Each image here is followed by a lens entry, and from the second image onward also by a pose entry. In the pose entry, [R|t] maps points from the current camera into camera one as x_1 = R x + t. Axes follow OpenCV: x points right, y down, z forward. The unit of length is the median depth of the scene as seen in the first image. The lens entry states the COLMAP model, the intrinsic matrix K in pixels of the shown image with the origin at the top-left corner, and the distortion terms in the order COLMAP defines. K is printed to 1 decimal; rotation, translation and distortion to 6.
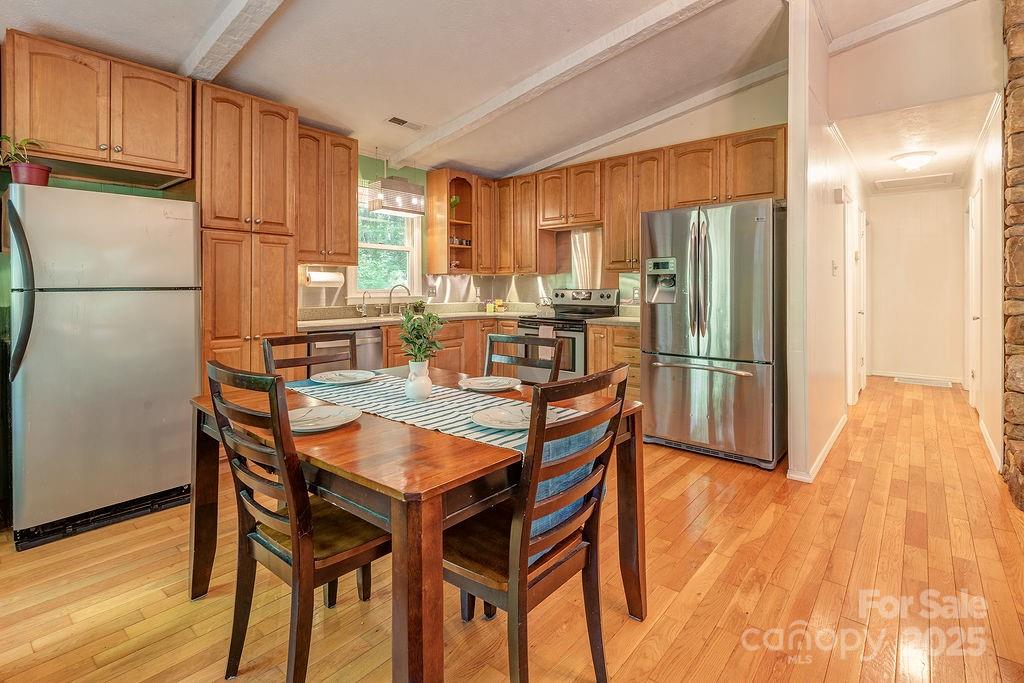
lens RADIAL K [[482.3, 0, 526.0], [0, 482.3, 291.4], [0, 0, 1]] dist [0.021437, -0.009894]
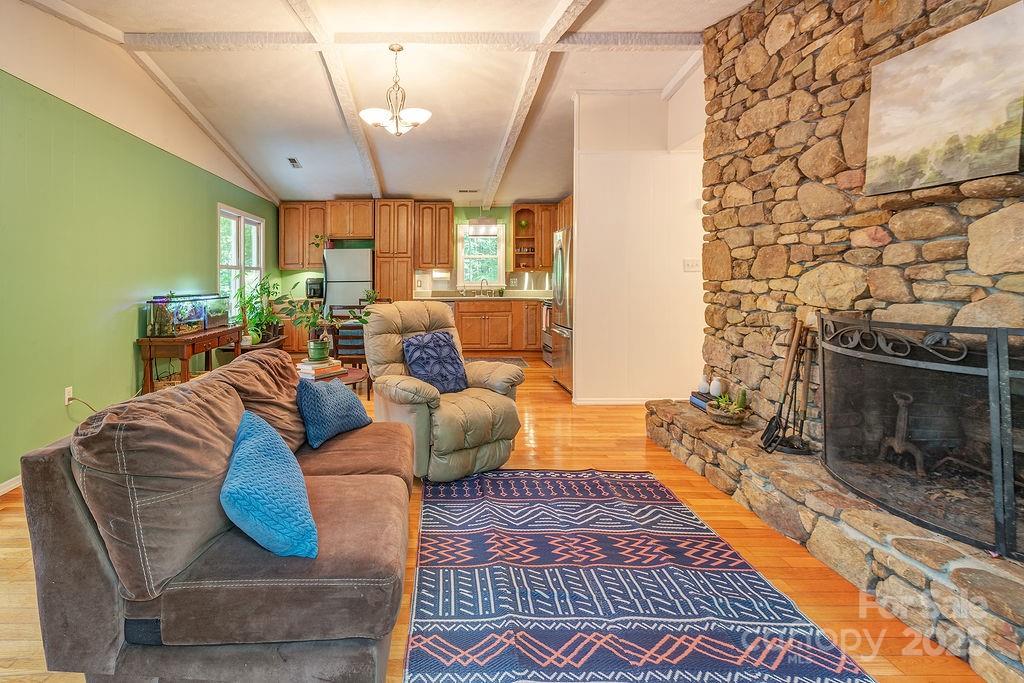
lens RADIAL K [[504.0, 0, 427.8], [0, 504.0, 281.1], [0, 0, 1]] dist [0.003117, -0.005760]
pose [[0.627516, -0.001764, -0.778602, 0.949716], [0.000089, 0.999998, -0.002194, -0.000581], [0.778604, 0.001308, 0.627515, -0.251185]]
